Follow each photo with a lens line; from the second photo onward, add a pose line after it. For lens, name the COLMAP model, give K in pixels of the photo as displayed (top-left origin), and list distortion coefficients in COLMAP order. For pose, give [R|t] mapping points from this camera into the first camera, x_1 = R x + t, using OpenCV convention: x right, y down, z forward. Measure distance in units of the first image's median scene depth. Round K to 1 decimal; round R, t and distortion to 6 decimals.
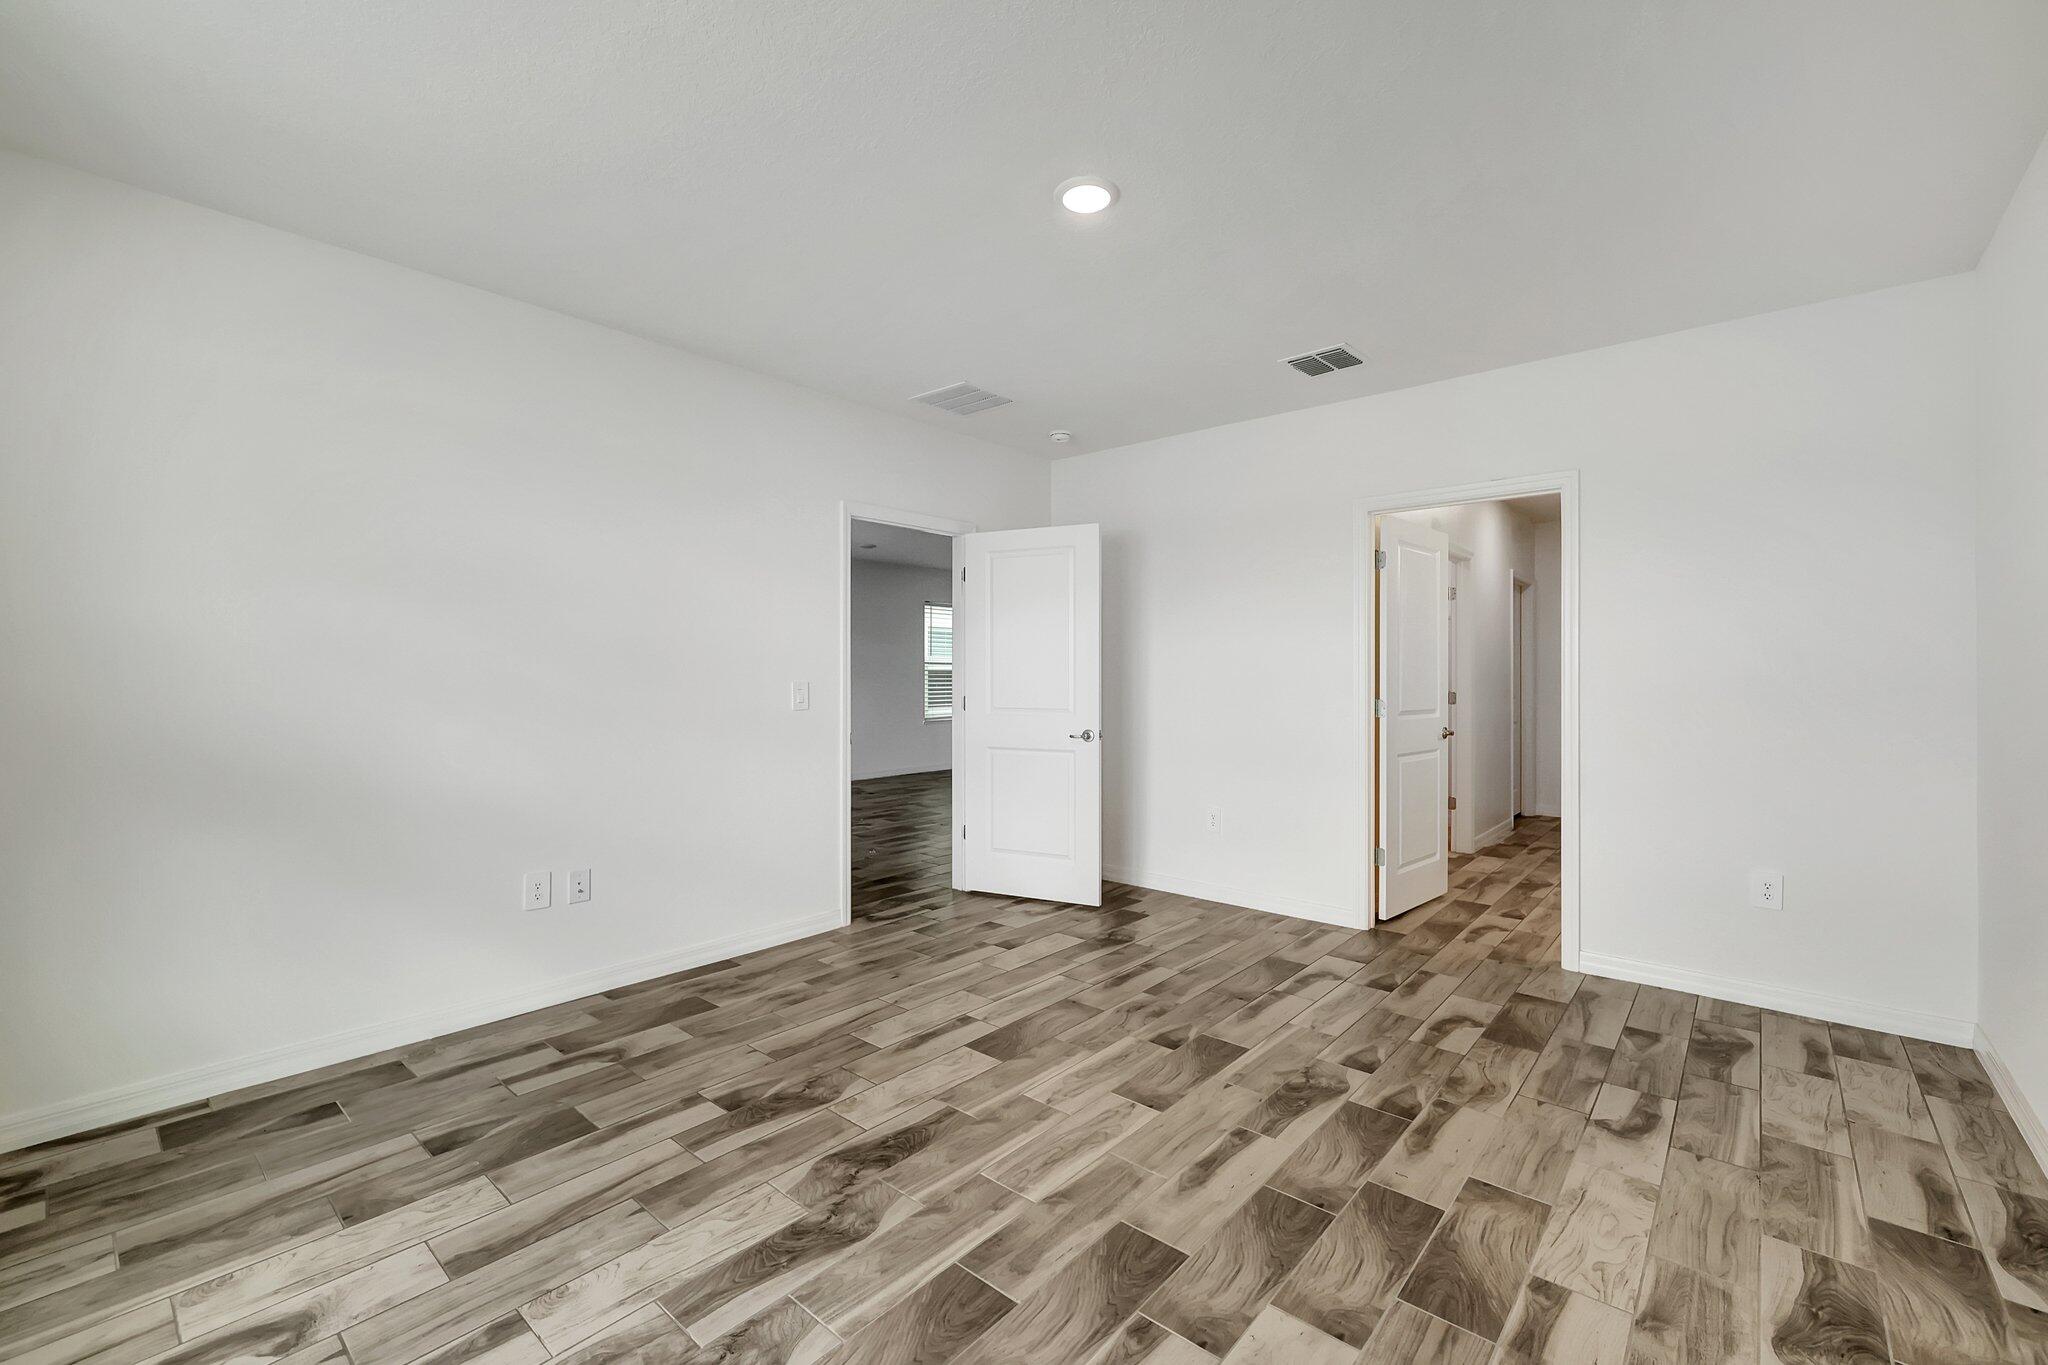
lens RADIAL K [[854.4, 0, 1033.1], [0, 854.4, 672.3], [0, 0, 1]] dist [0.004984, 0.000168]
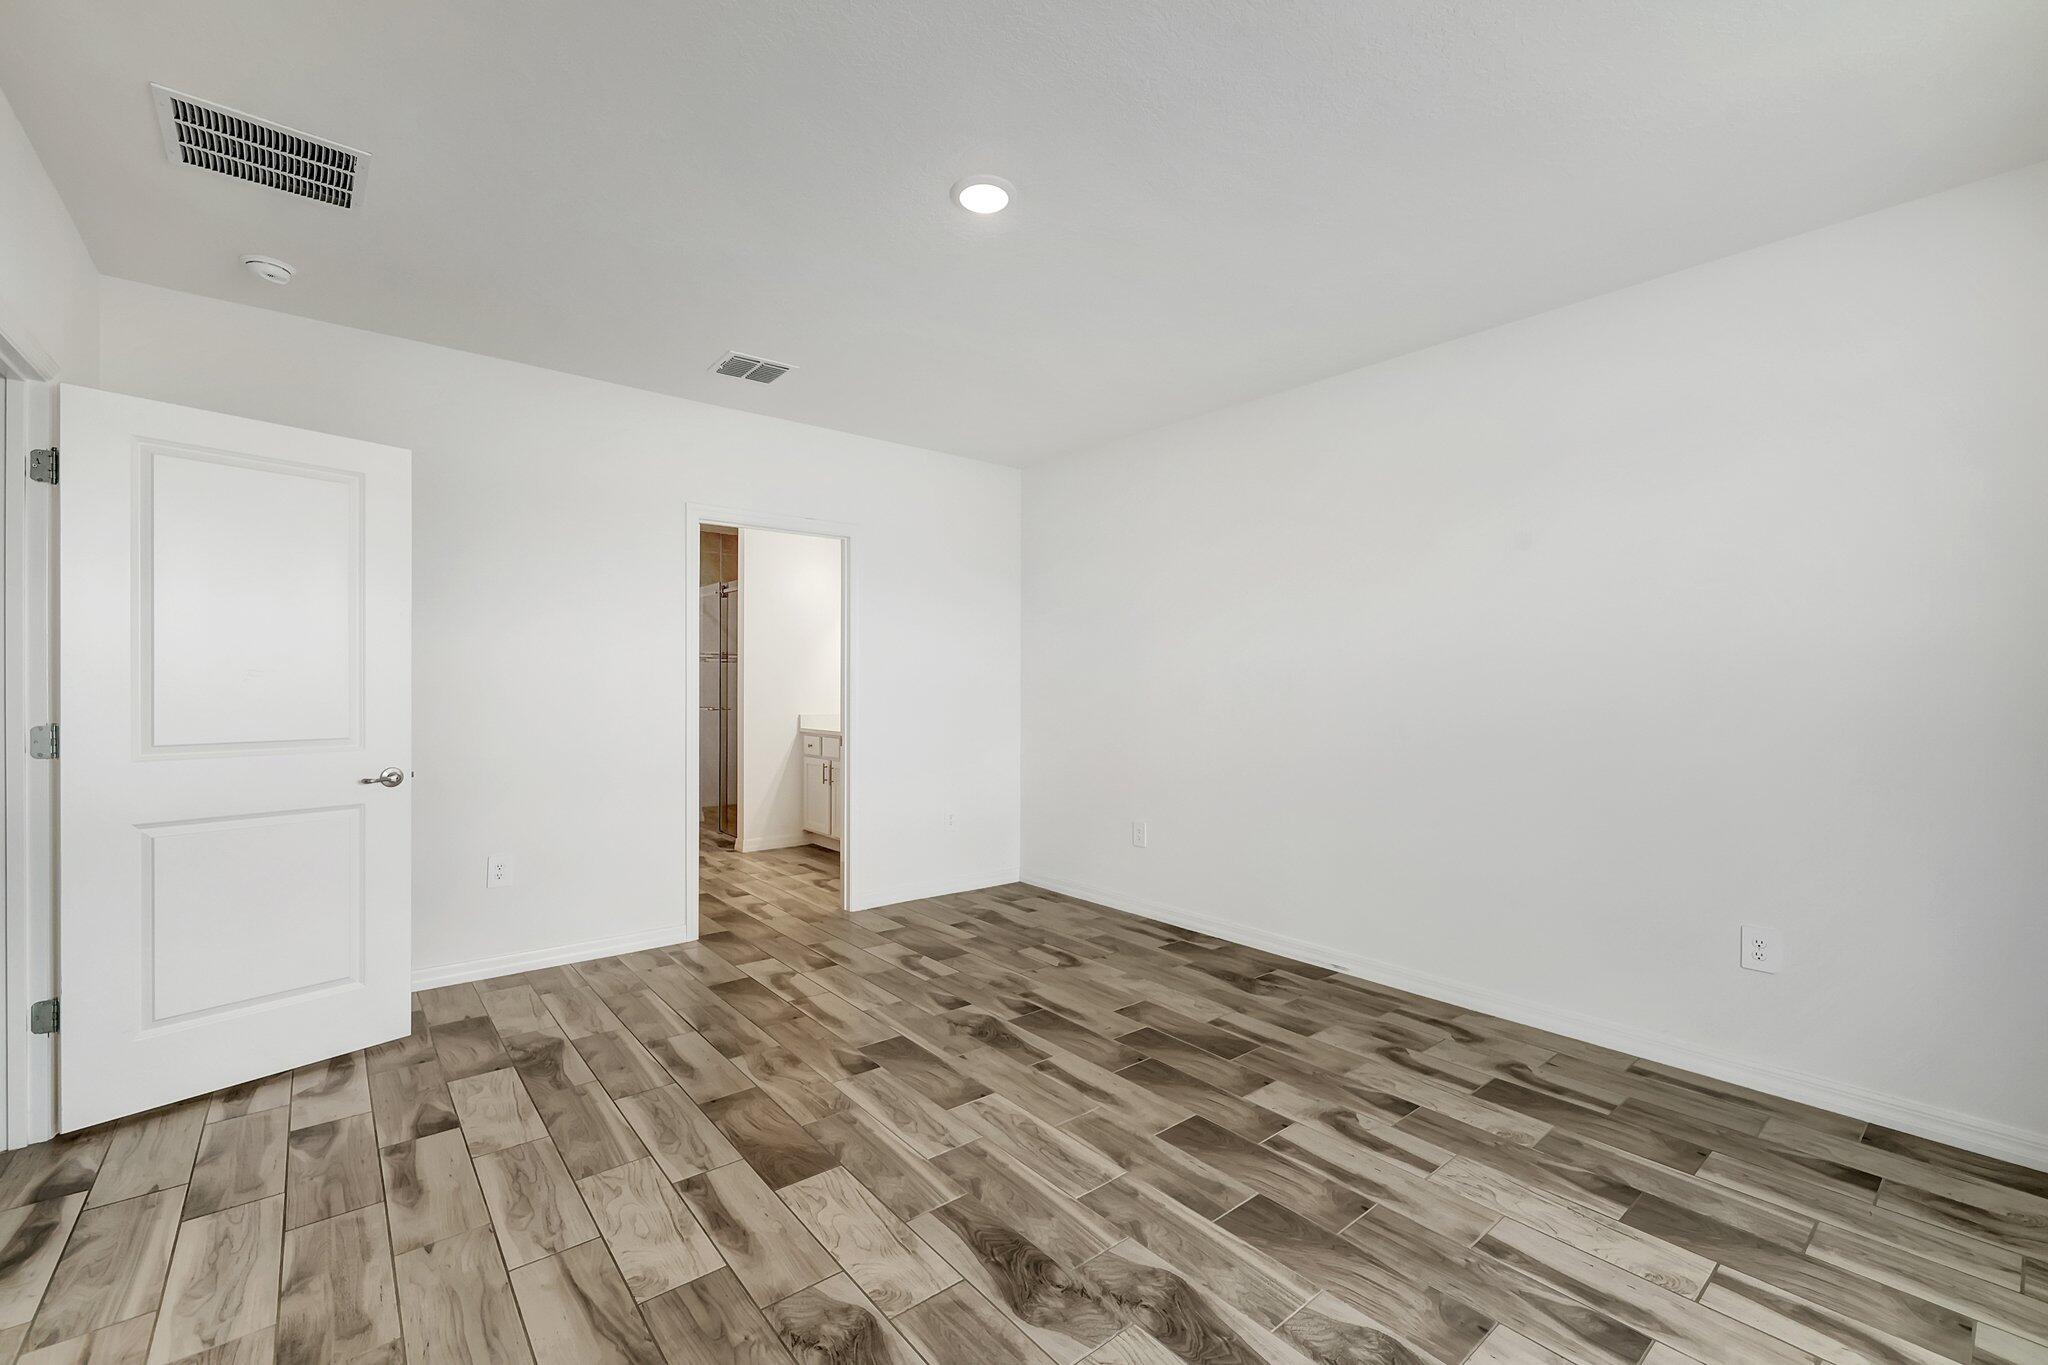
lens RADIAL K [[854.4, 0, 1033.1], [0, 854.4, 672.3], [0, 0, 1]] dist [0.004984, 0.000168]
pose [[0.163615, 0.015501, 0.986403, -0.808767], [-0.011043, 0.999843, -0.013880, 0.002421], [-0.986463, -0.008622, 0.163760, 0.698634]]
